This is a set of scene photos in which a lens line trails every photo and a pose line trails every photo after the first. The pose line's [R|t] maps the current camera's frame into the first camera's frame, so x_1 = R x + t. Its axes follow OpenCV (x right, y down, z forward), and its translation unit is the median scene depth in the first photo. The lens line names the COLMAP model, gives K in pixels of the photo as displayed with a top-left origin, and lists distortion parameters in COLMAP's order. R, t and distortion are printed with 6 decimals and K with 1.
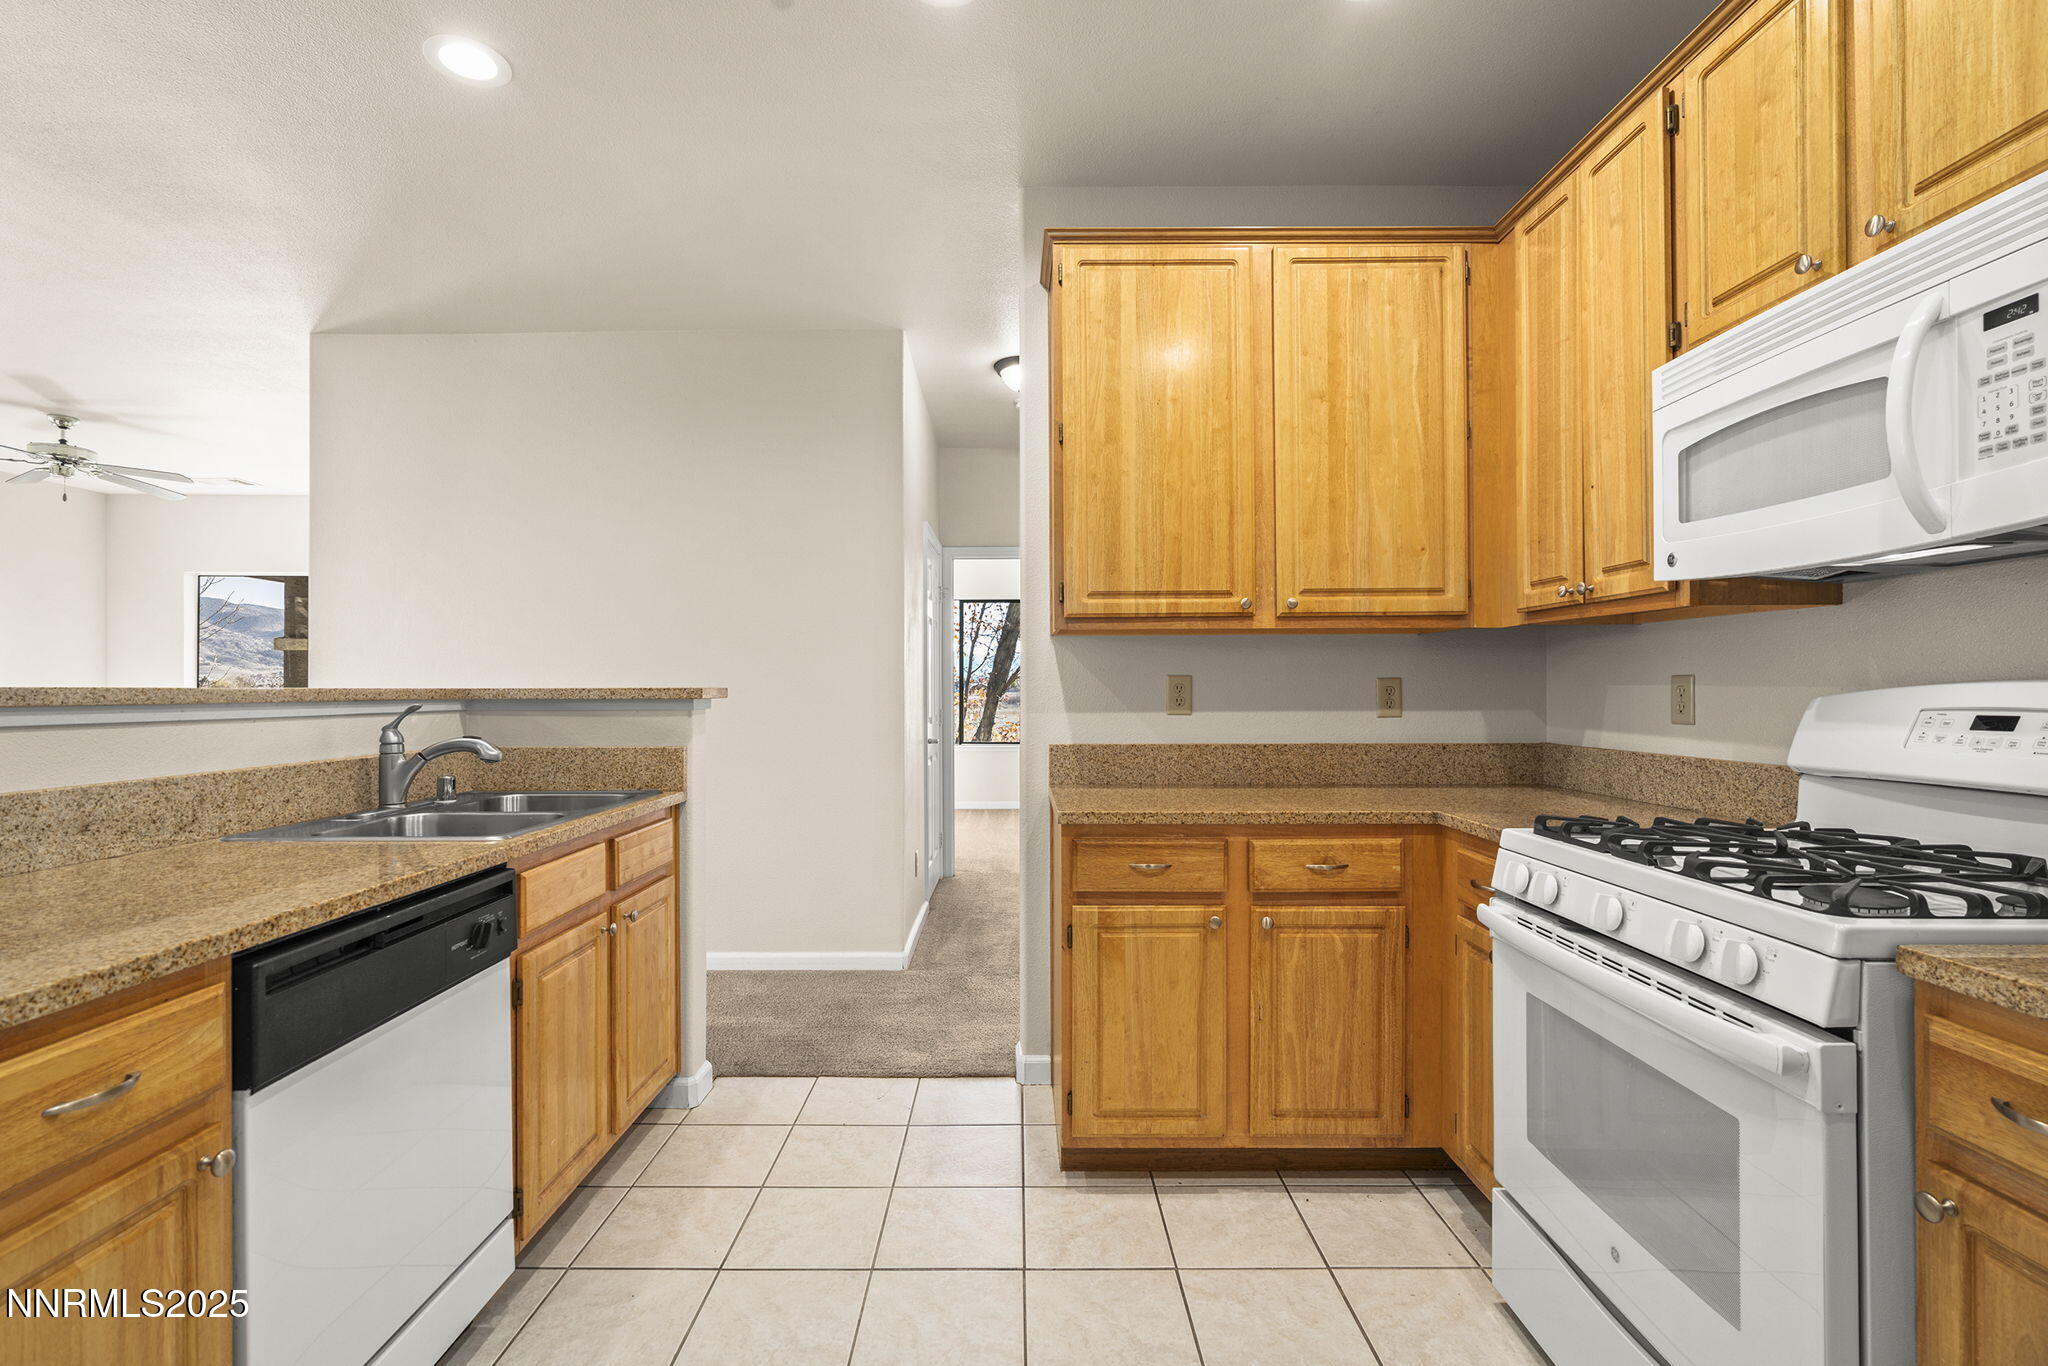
lens RADIAL K [[923.1, 0, 1022.3], [0, 923.1, 694.0], [0, 0, 1]] dist [-0.011997, 0.003847]
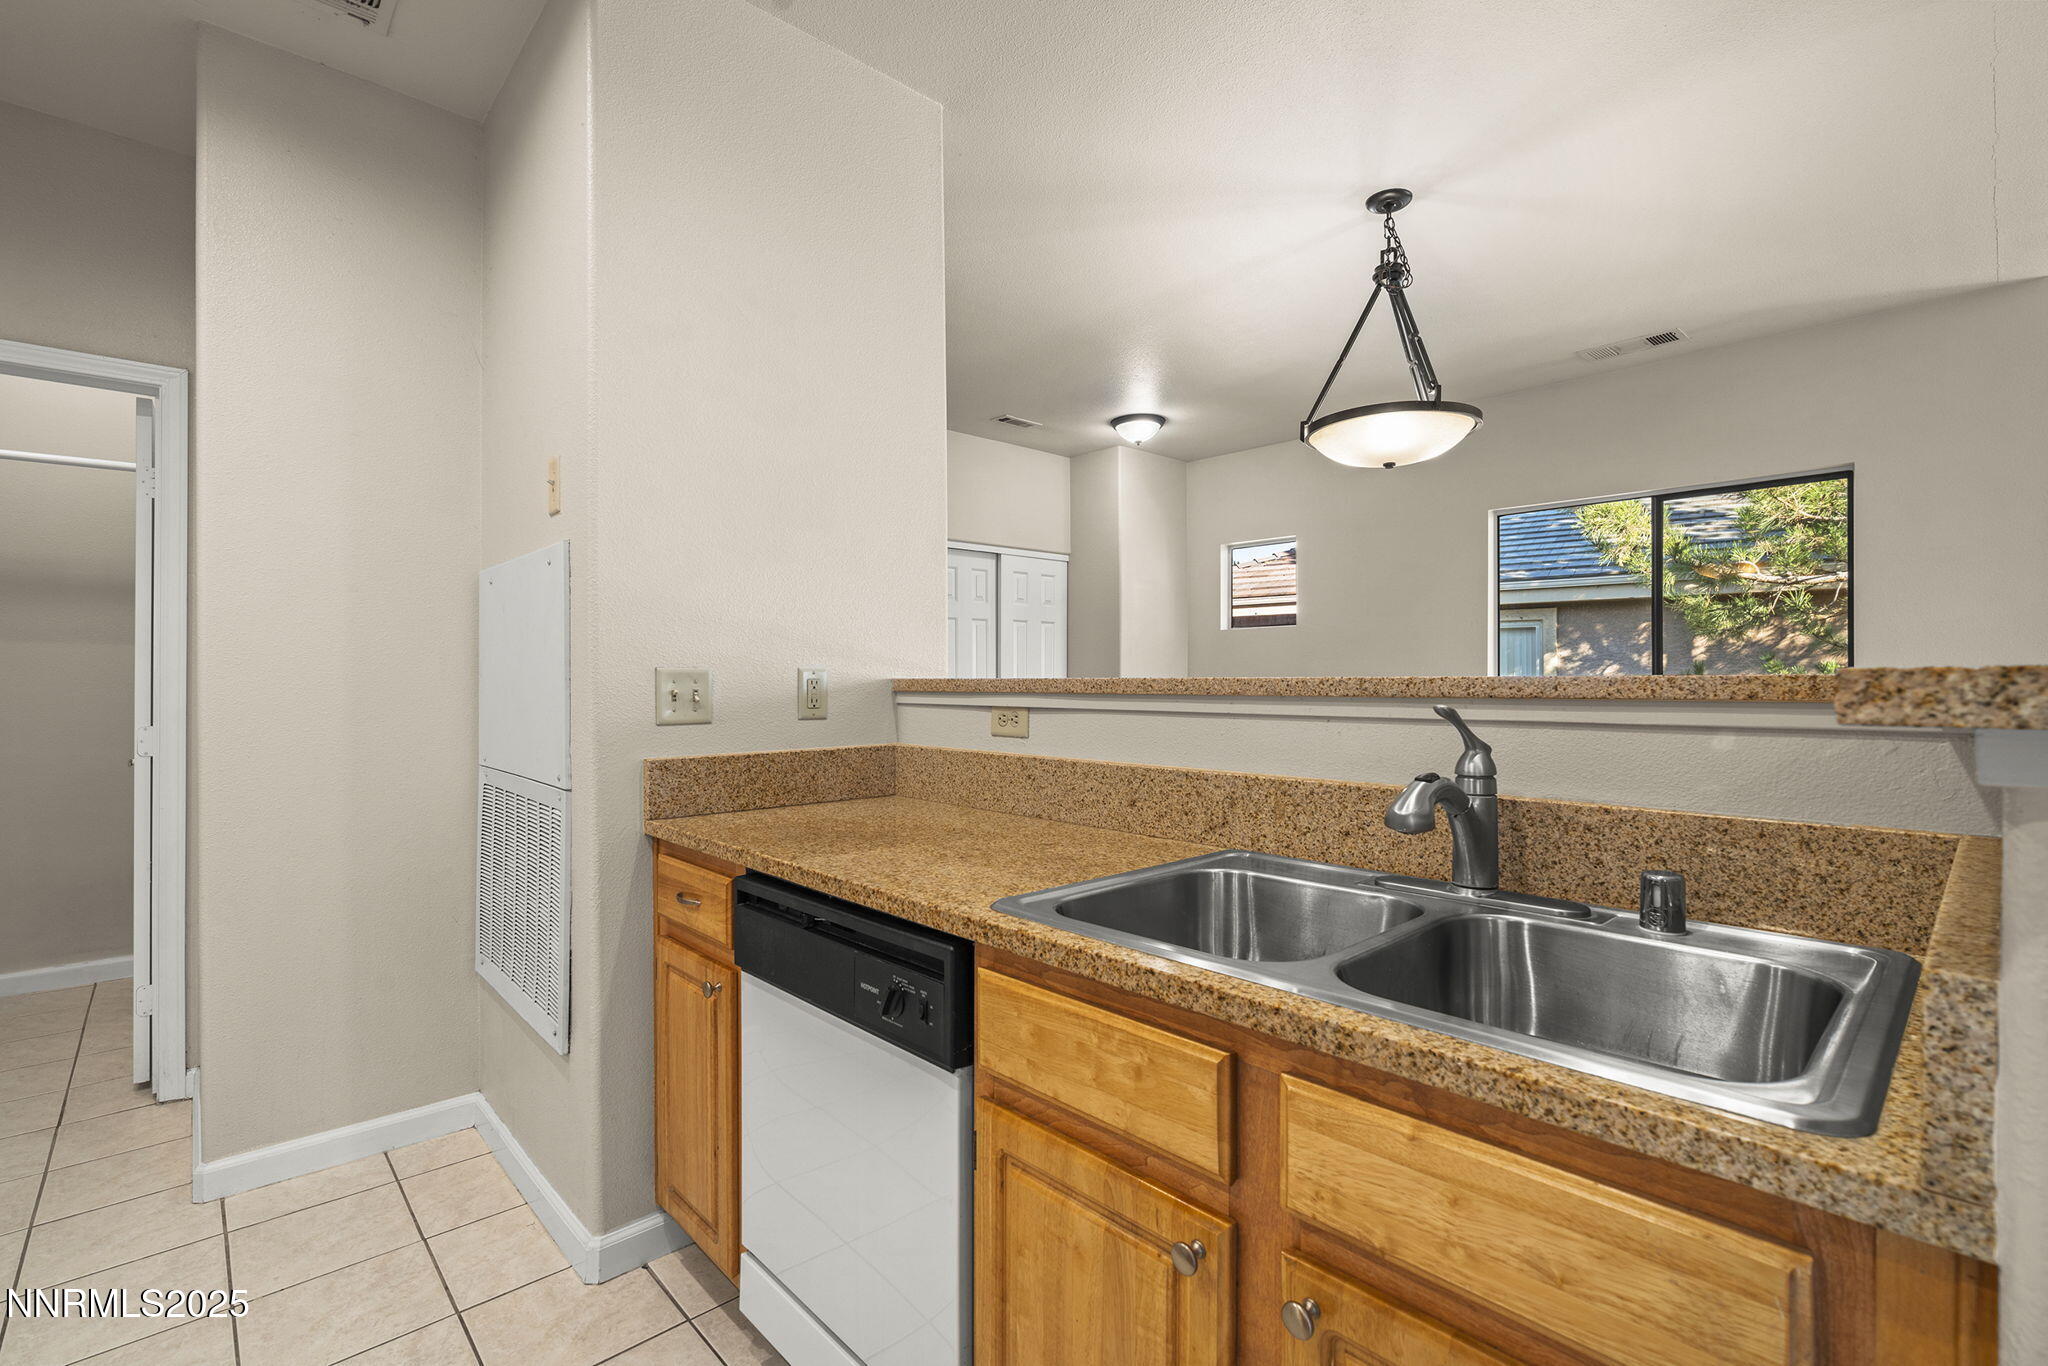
lens RADIAL K [[923.1, 0, 1019.9], [0, 923.1, 680.9], [0, 0, 1]] dist [-0.011997, 0.003847]
pose [[-0.739936, 0.001098, -0.672676, -0.146578], [-0.000335, 0.999998, 0.002000, -0.005696], [0.672677, 0.001705, -0.739935, 1.623205]]
